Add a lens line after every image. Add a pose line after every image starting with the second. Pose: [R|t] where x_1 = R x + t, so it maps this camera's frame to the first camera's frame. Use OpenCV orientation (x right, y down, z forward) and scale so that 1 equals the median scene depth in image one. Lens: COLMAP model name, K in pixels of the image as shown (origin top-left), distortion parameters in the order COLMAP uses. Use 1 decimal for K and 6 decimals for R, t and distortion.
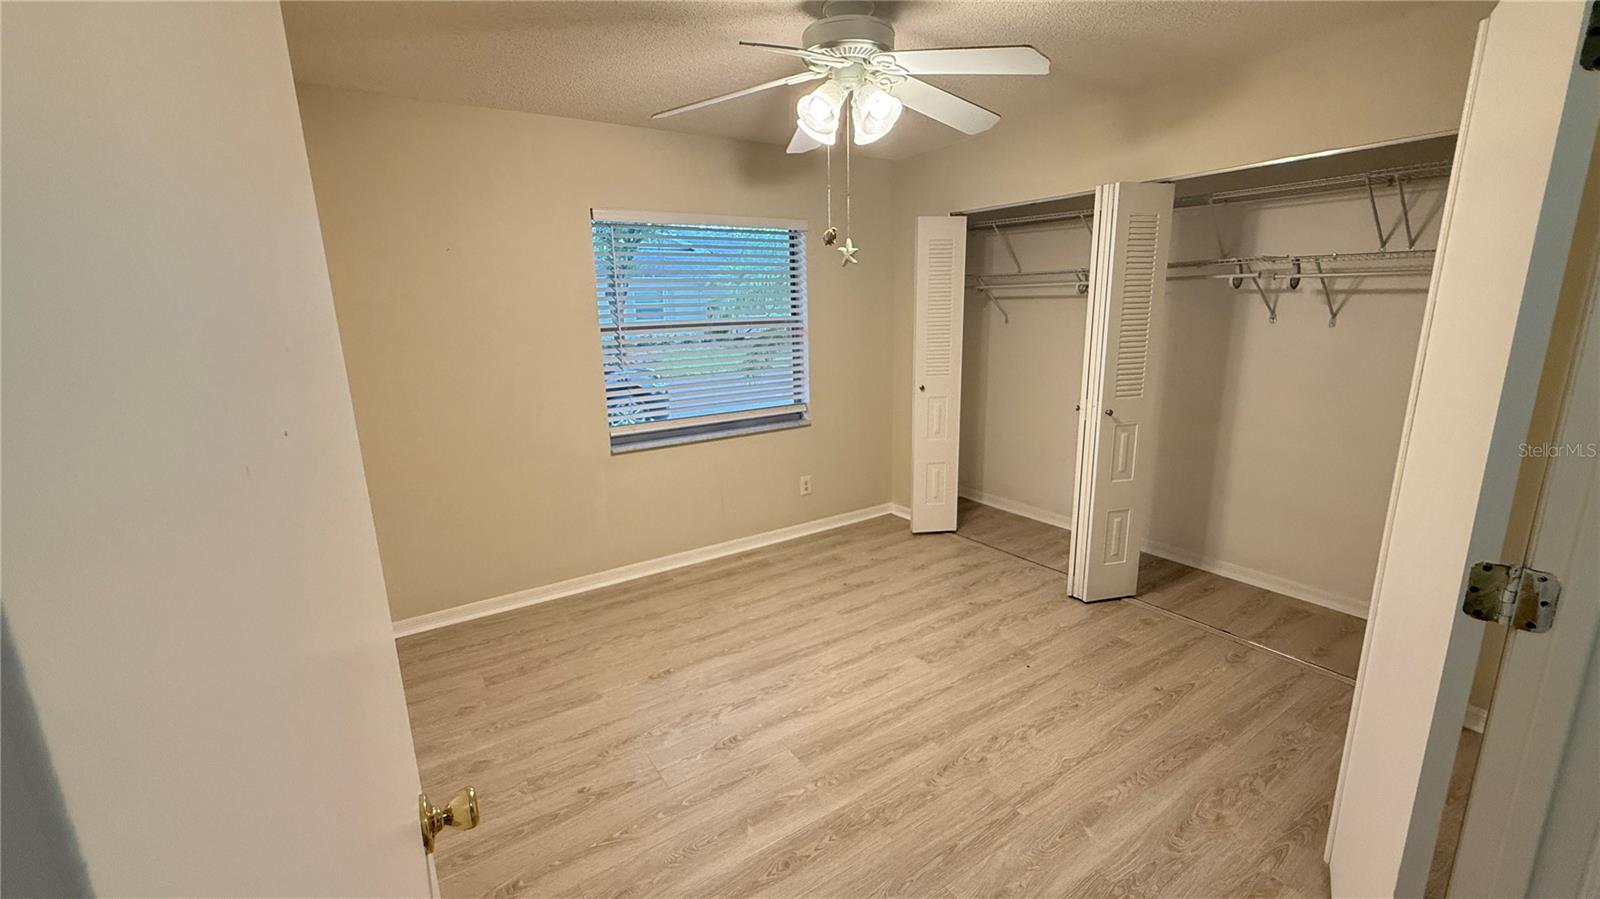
lens RADIAL K [[668.0, 0, 790.9], [0, 668.0, 453.9], [0, 0, 1]] dist [-0.000595, 0.000040]
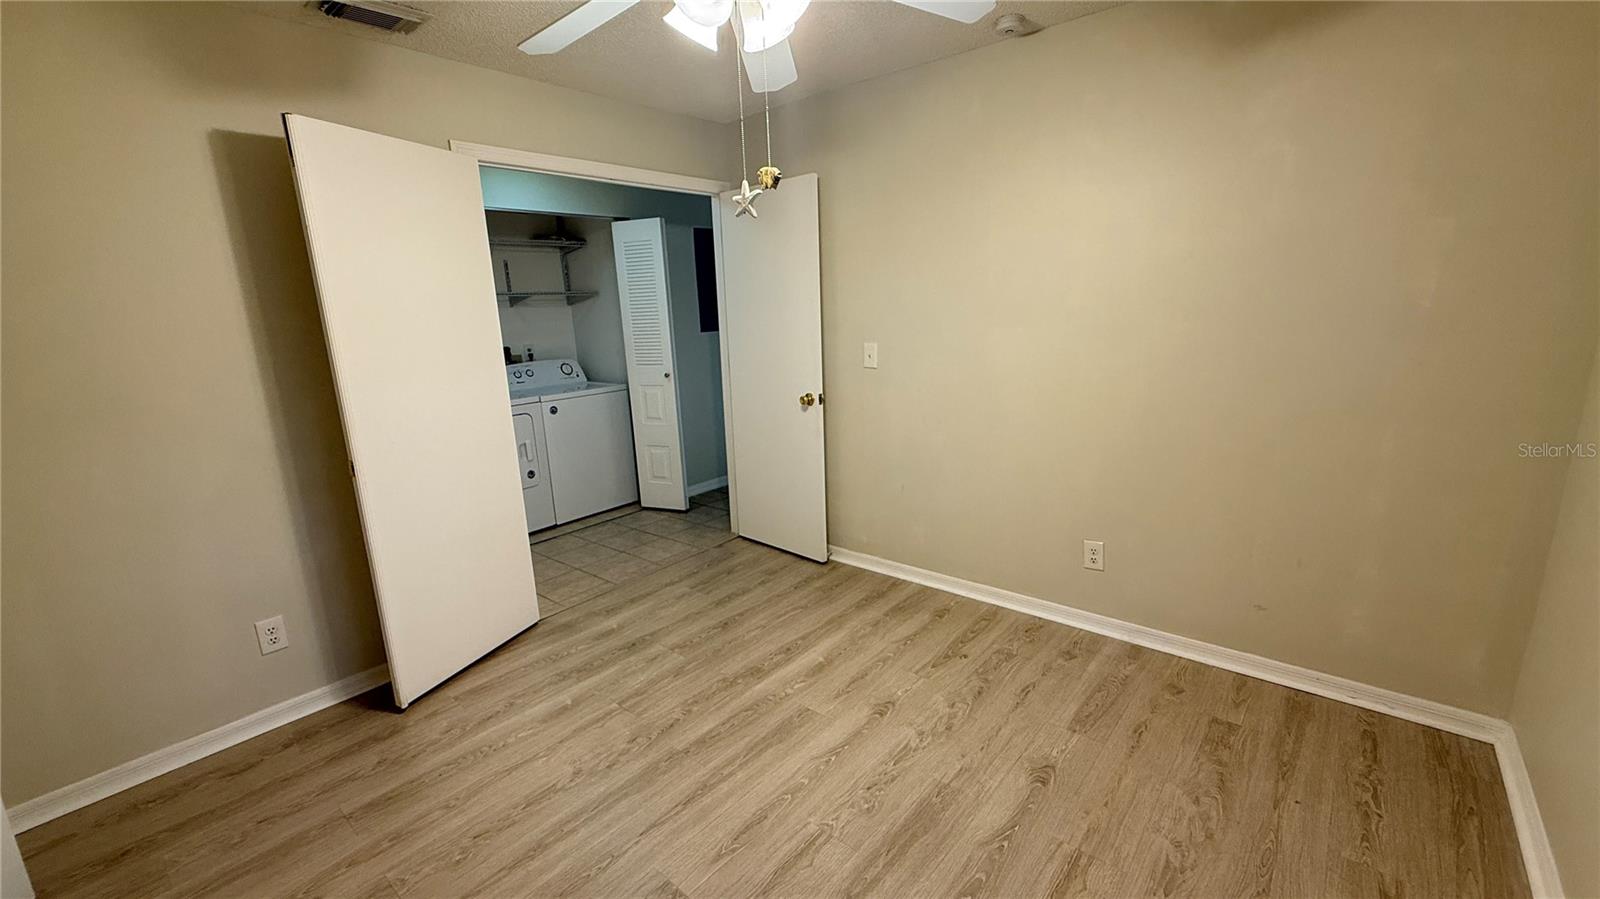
lens RADIAL K [[668.0, 0, 790.9], [0, 668.0, 453.9], [0, 0, 1]] dist [-0.000595, 0.000040]
pose [[-0.961968, 0.114751, -0.247890, 0.239437], [-0.002398, 0.903902, 0.427733, -0.334104], [0.273152, 0.412060, -0.869250, 1.633724]]
